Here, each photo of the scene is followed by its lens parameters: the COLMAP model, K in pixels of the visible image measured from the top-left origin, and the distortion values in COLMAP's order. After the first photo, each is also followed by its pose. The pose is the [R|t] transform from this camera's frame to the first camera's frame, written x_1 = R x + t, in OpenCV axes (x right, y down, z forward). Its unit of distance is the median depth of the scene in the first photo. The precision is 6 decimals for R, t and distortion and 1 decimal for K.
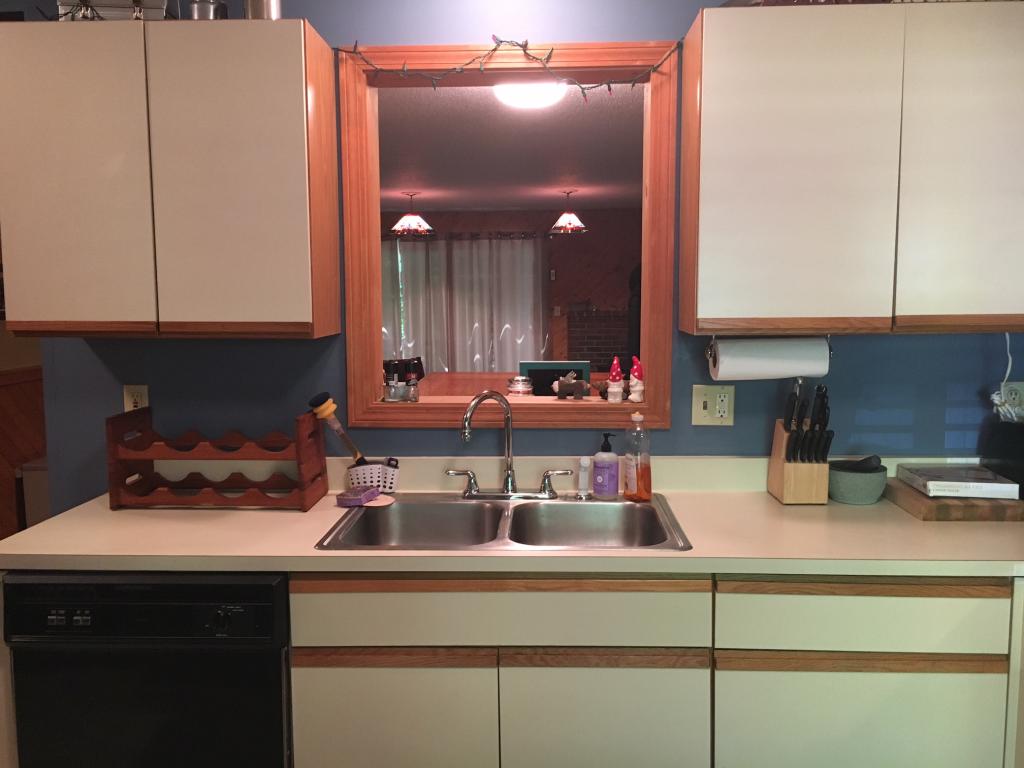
lens RADIAL K [[869.3, 0, 512.0], [0, 869.3, 384.0], [0, 0, 1]] dist [0.018593, 0.002286]
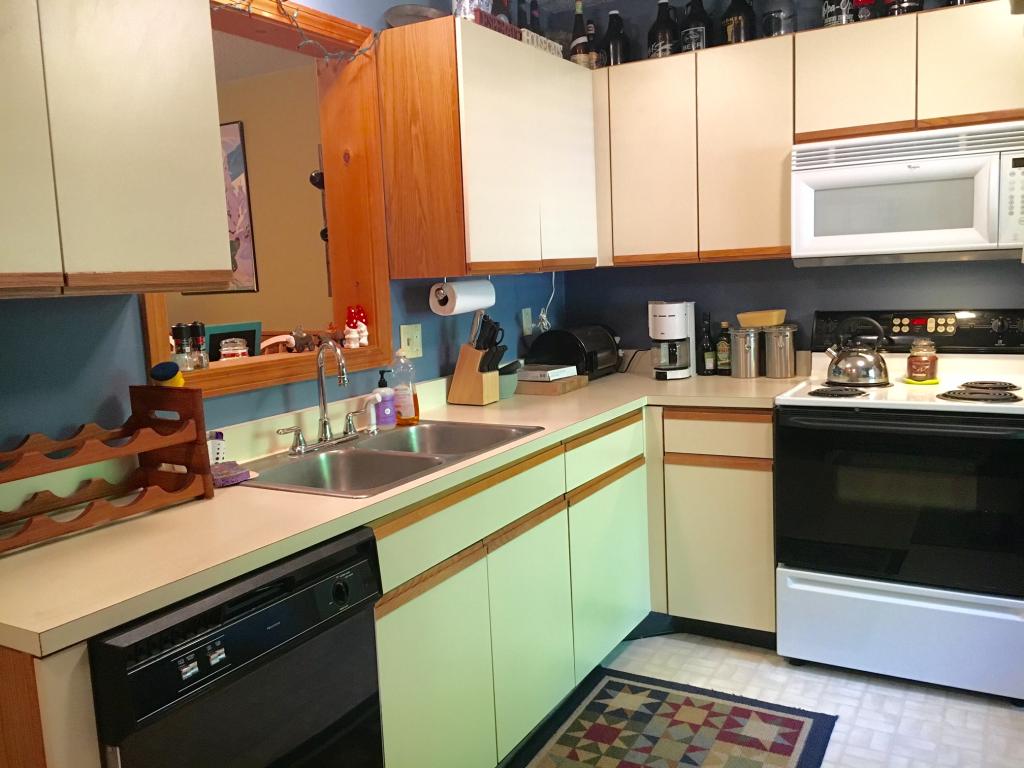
lens RADIAL K [[869.3, 0, 512.0], [0, 869.3, 384.0], [0, 0, 1]] dist [0.018593, 0.002286]
pose [[0.468446, -0.129711, 0.873919, -0.802449], [0.137129, 0.987851, 0.073117, 0.014696], [-0.872785, 0.085588, 0.480542, 0.317508]]
